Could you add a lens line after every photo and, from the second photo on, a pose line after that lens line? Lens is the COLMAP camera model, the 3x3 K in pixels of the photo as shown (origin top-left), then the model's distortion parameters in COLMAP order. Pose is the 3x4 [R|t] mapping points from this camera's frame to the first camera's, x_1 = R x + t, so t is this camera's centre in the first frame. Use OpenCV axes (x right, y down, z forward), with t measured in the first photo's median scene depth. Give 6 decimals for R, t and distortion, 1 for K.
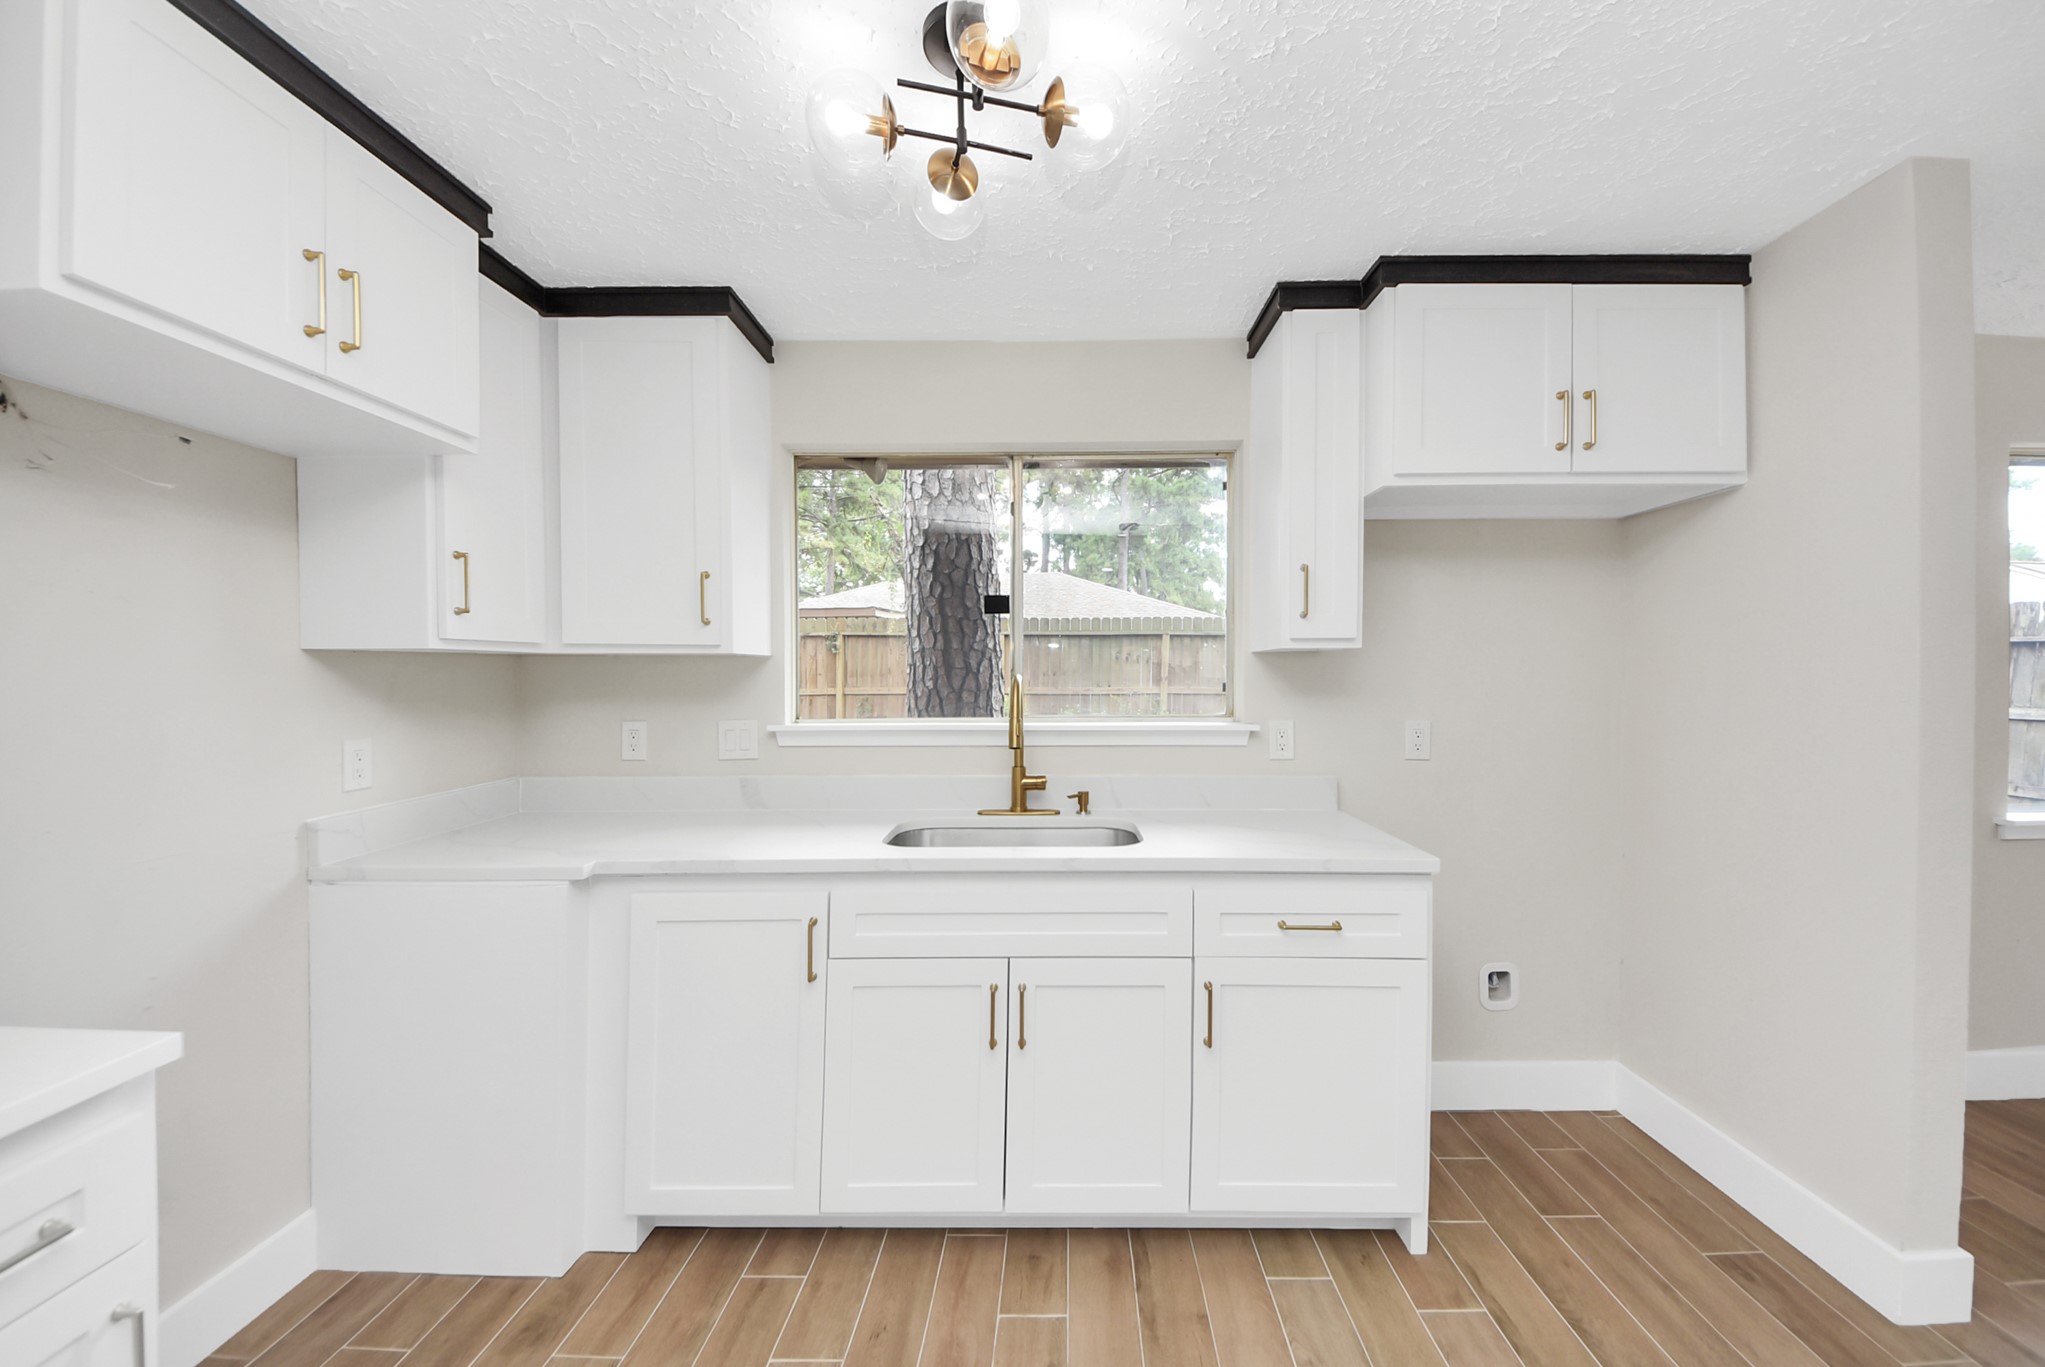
lens RADIAL K [[734.2, 0, 1024.1], [0, 734.2, 603.8], [0, 0, 1]] dist [0.044500, -0.019973]
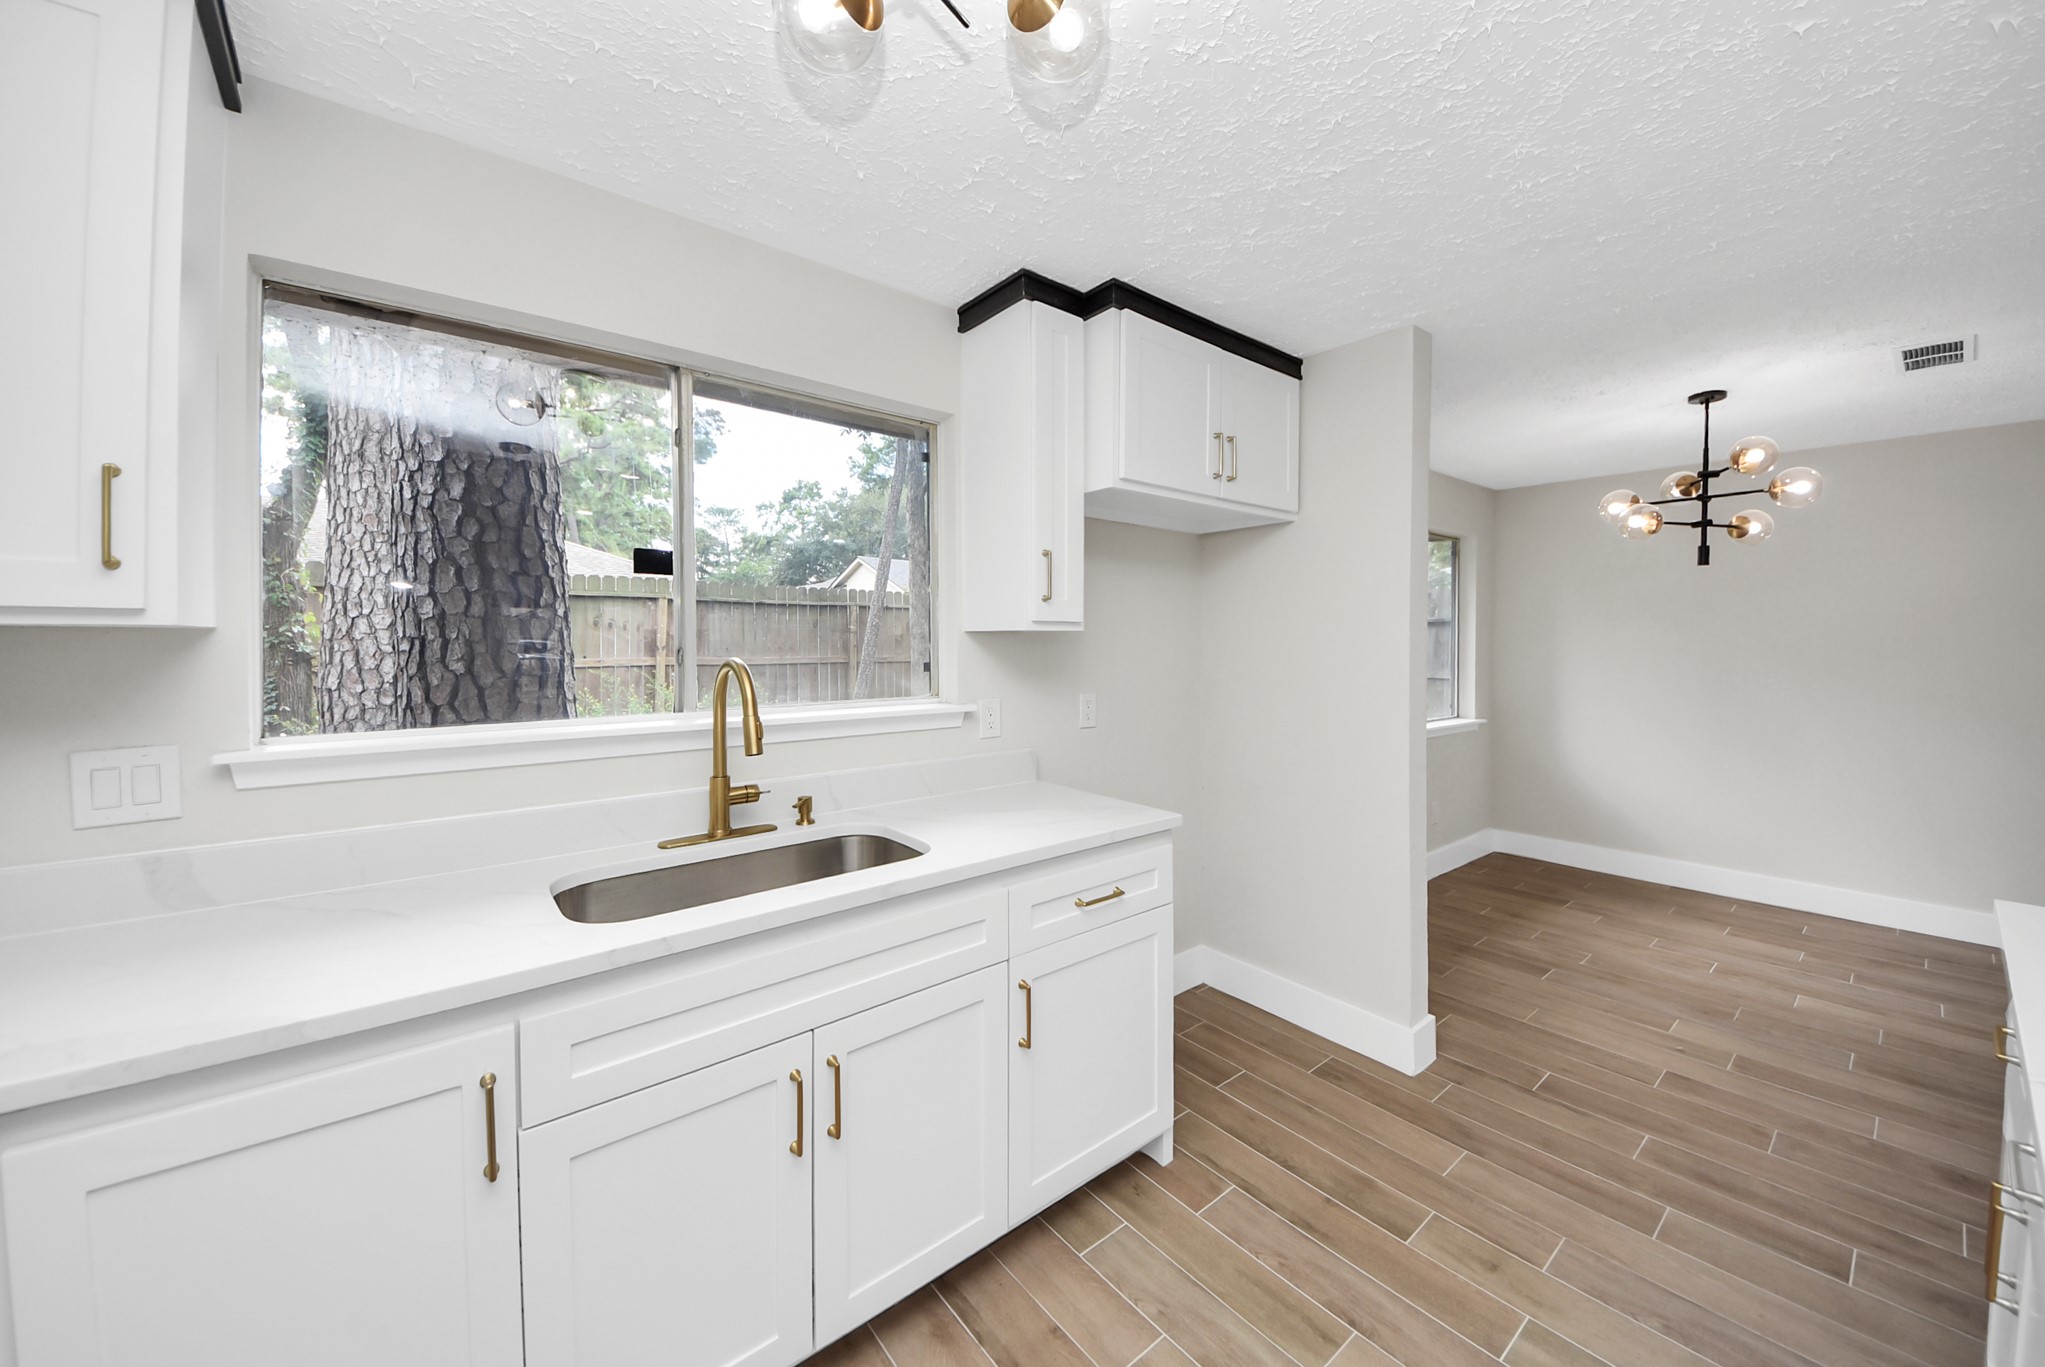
lens RADIAL K [[734.2, 0, 1024.1], [0, 734.2, 603.8], [0, 0, 1]] dist [0.044500, -0.019973]
pose [[0.763054, 0.036165, 0.645322, -0.278366], [-0.066571, 0.997521, 0.022813, 0.000402], [-0.642897, -0.060367, 0.763570, 0.215250]]
